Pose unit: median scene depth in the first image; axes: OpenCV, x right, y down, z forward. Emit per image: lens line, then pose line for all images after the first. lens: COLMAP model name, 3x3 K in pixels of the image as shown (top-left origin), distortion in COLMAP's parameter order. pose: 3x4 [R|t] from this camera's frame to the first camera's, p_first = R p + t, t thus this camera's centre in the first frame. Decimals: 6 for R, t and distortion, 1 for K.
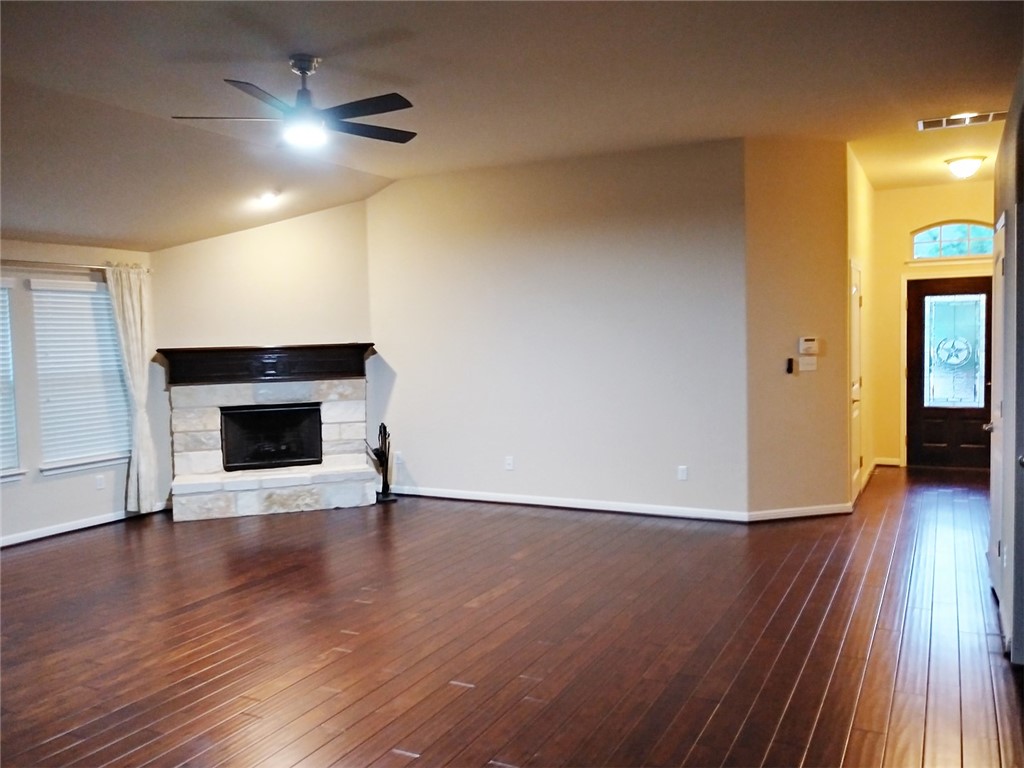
lens RADIAL K [[838.0, 0, 513.9], [0, 838.0, 381.8], [0, 0, 1]] dist [0.017124, -0.026337]
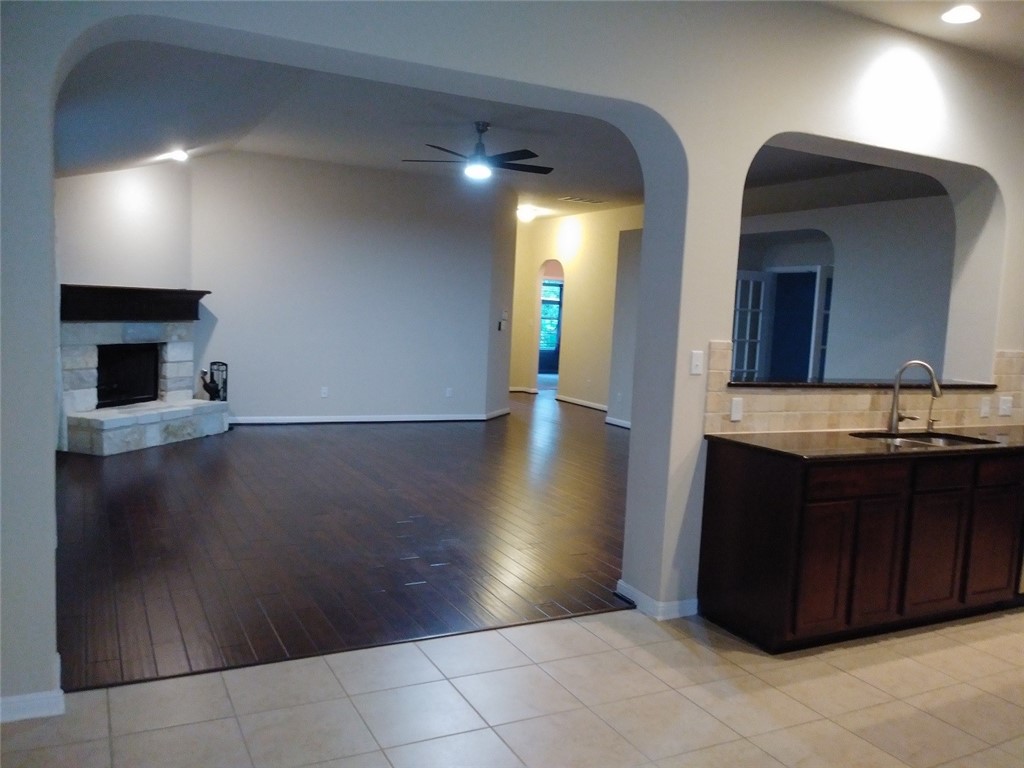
lens RADIAL K [[838.0, 0, 512.6], [0, 838.0, 385.9], [0, 0, 1]] dist [0.017124, -0.026337]
pose [[0.577463, -0.021910, 0.816123, -0.896854], [-0.023108, 0.998801, 0.043164, 0.024180], [-0.816090, -0.043784, 0.576264, 0.009274]]
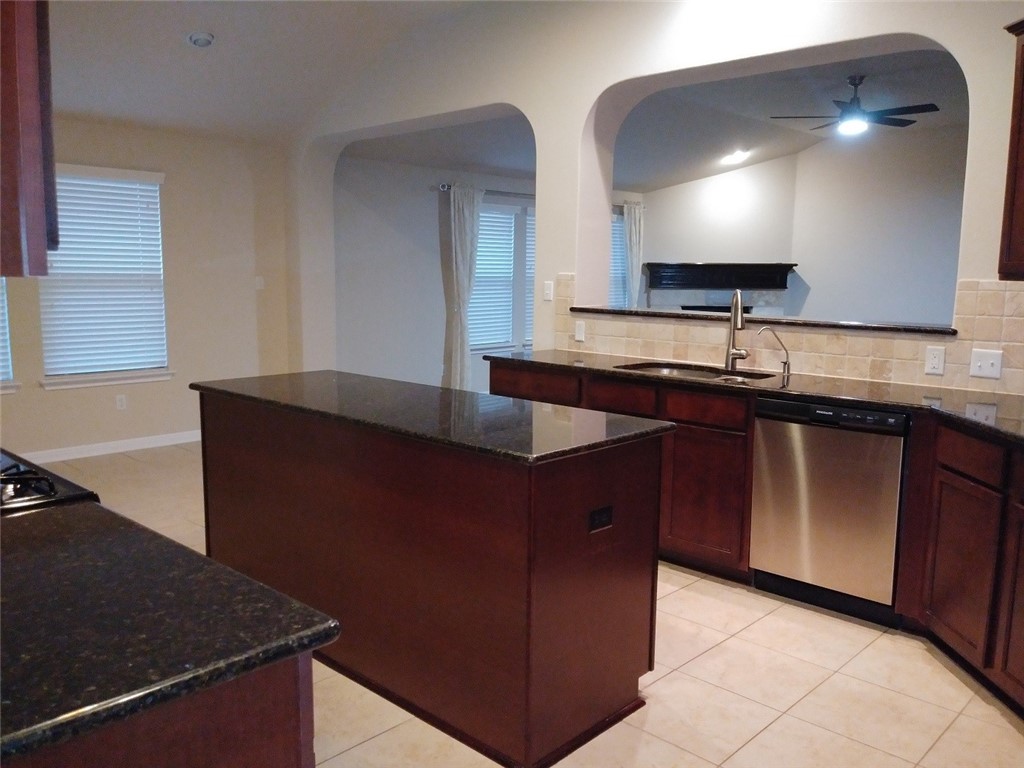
lens RADIAL K [[838.0, 0, 512.6], [0, 838.0, 382.2], [0, 0, 1]] dist [0.017124, -0.026337]
pose [[0.960507, 0.073784, -0.268295, -0.239274], [-0.050505, 0.994416, 0.092664, 0.041501], [0.273634, -0.075454, 0.958870, -0.433558]]
